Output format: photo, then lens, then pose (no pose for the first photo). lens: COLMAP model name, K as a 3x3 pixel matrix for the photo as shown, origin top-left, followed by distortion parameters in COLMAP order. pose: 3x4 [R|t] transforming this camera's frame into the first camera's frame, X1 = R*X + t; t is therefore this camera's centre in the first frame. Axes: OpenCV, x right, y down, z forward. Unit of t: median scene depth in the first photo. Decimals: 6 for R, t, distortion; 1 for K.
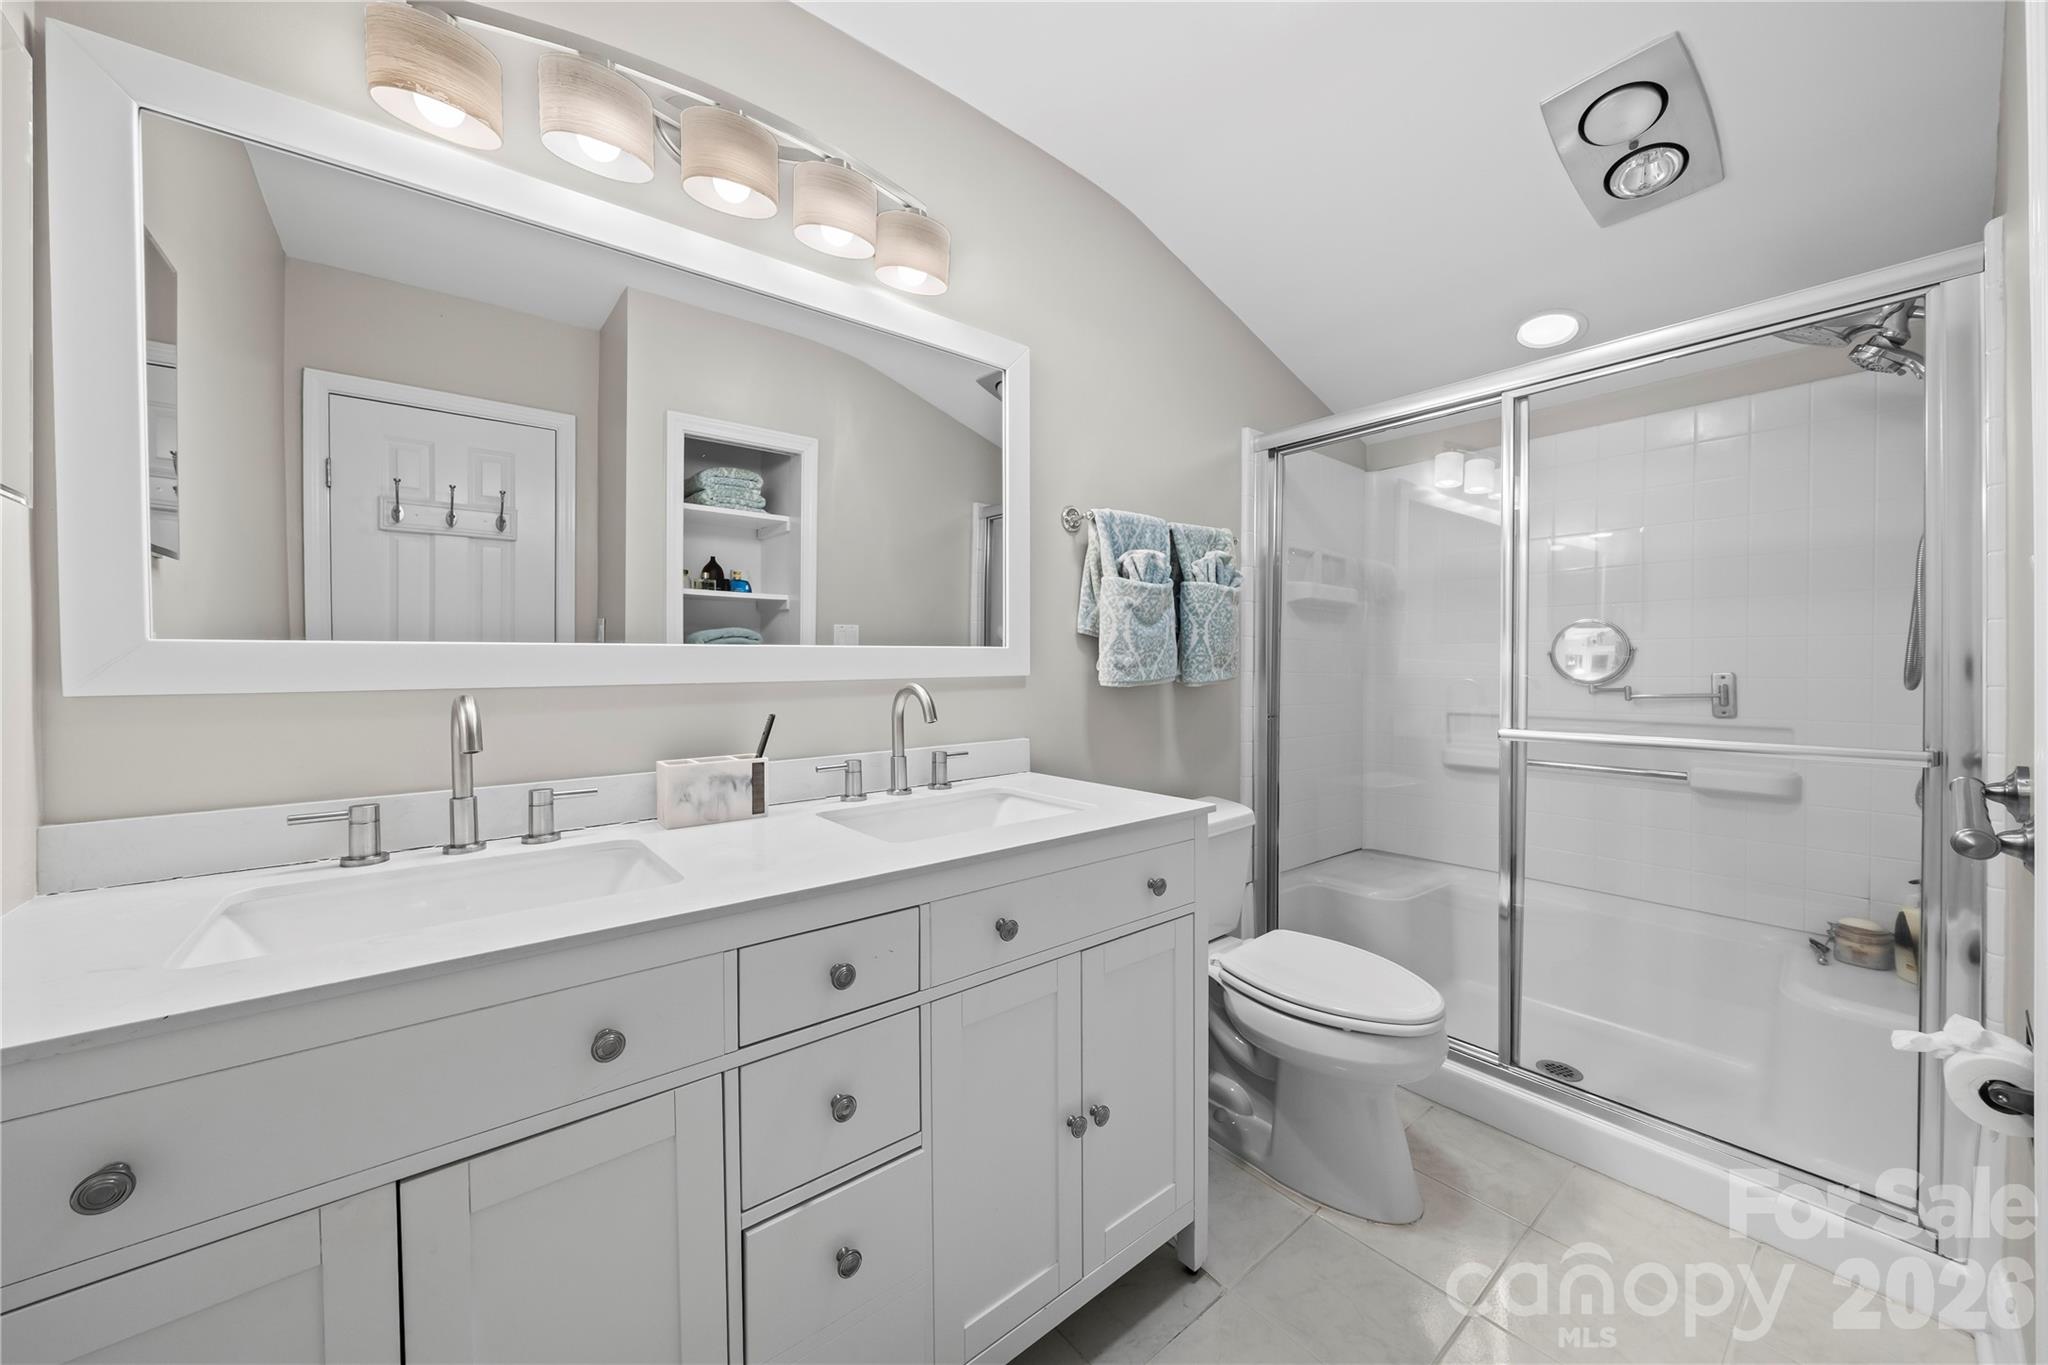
lens RADIAL K [[737.3, 0, 1024.0], [0, 737.3, 682.5], [0, 0, 1]] dist [-0.000339, -0.000114]
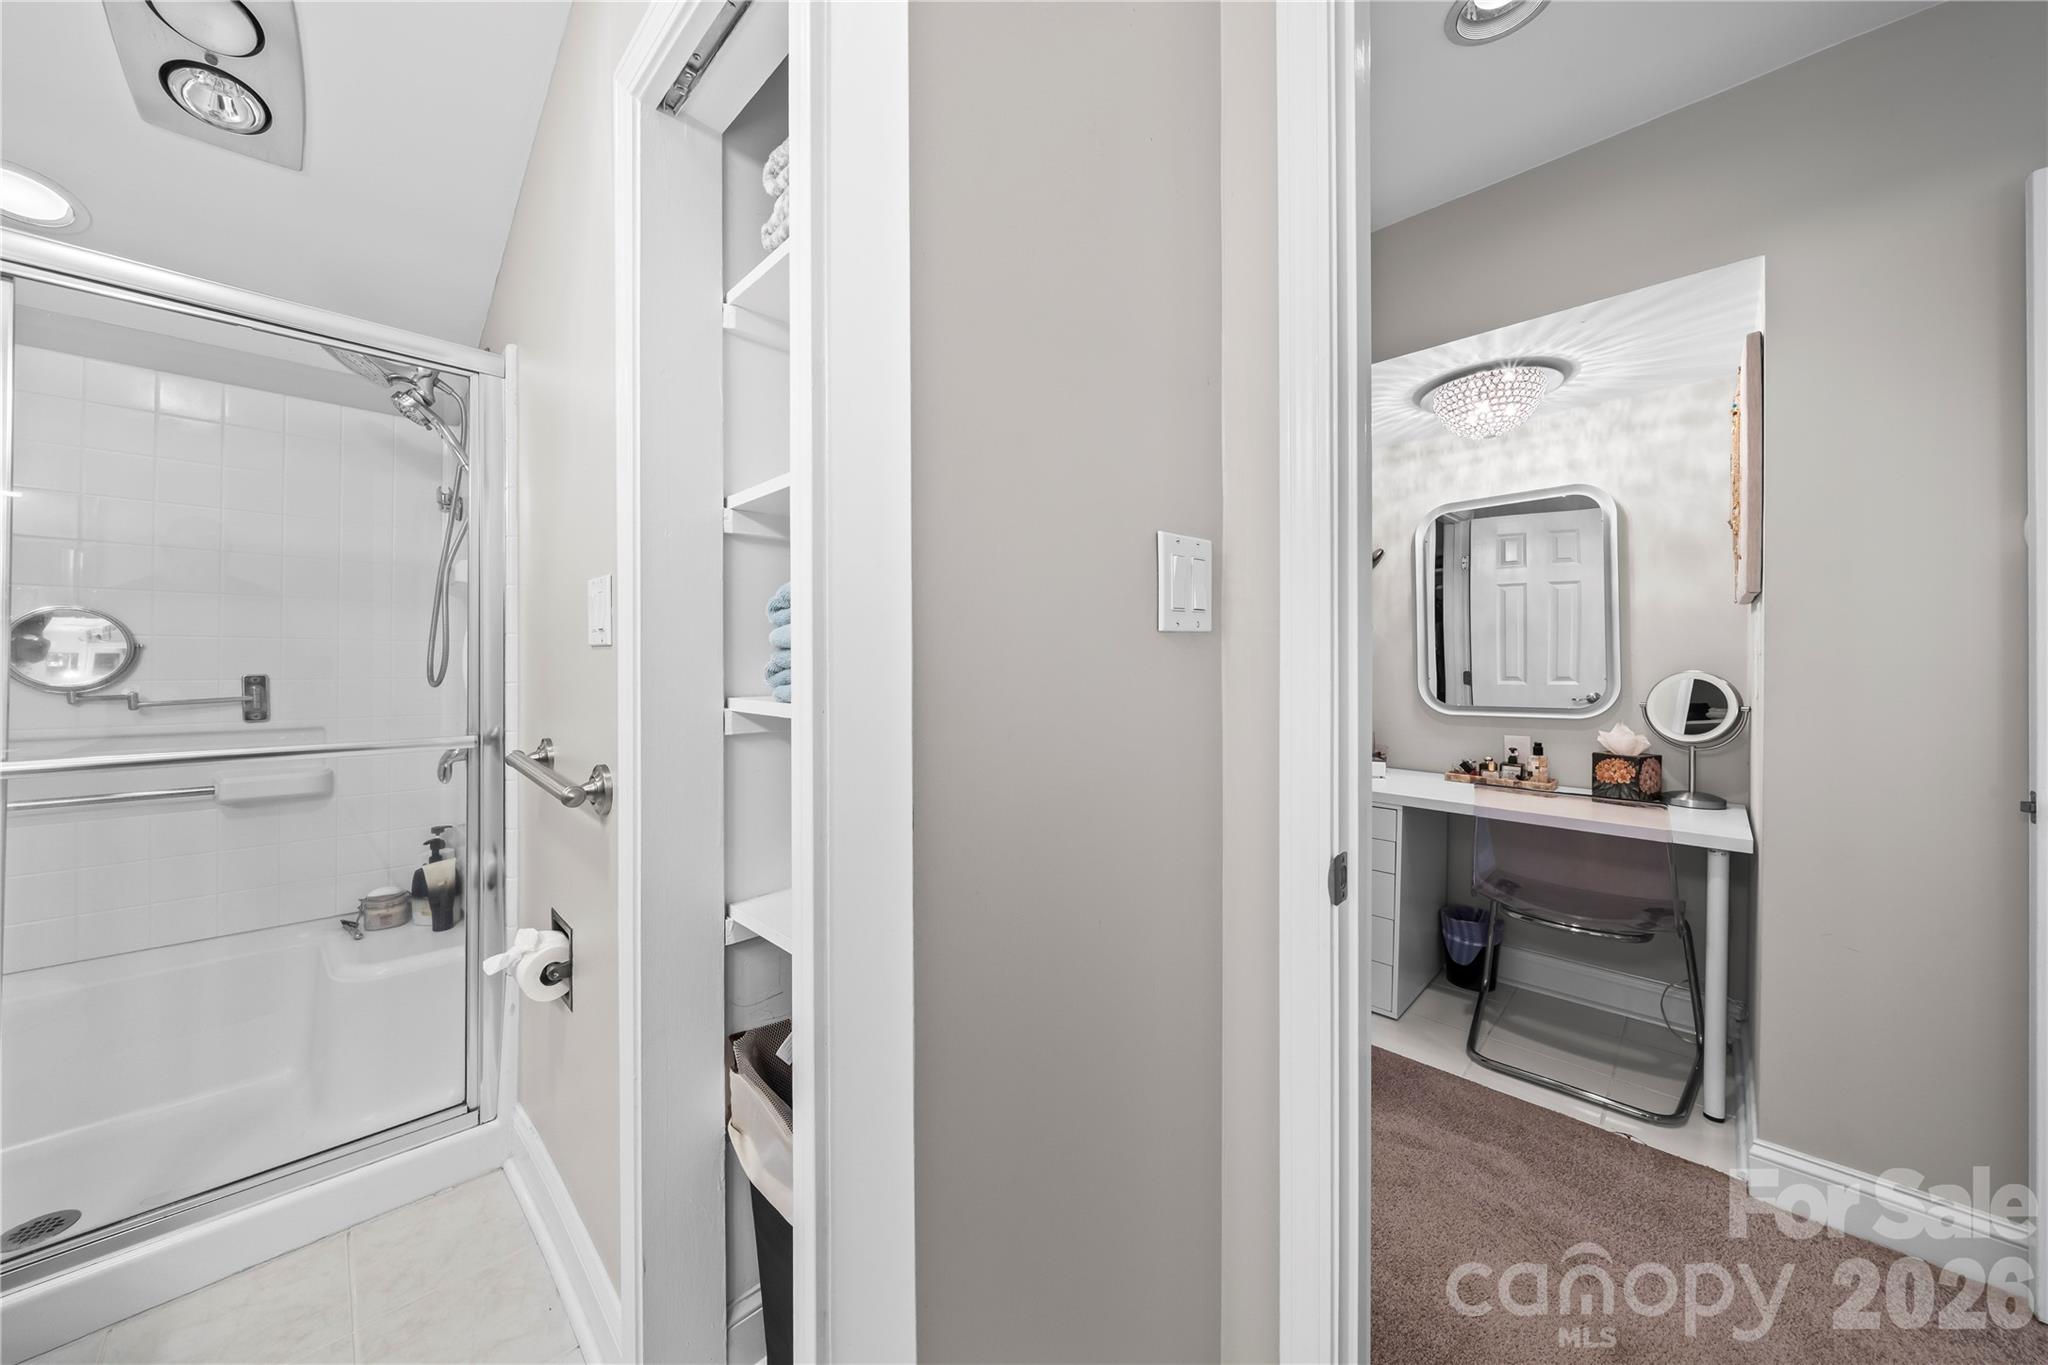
lens RADIAL K [[700.5, 0, 1011.8], [0, 700.5, 664.5], [0, 0, 1]] dist [-0.008002, 0.000133]
pose [[-0.102796, 0.001603, 0.994701, -0.046318], [0.021426, 0.999770, 0.000603, -0.006180], [-0.994472, 0.021375, -0.102806, 0.131537]]
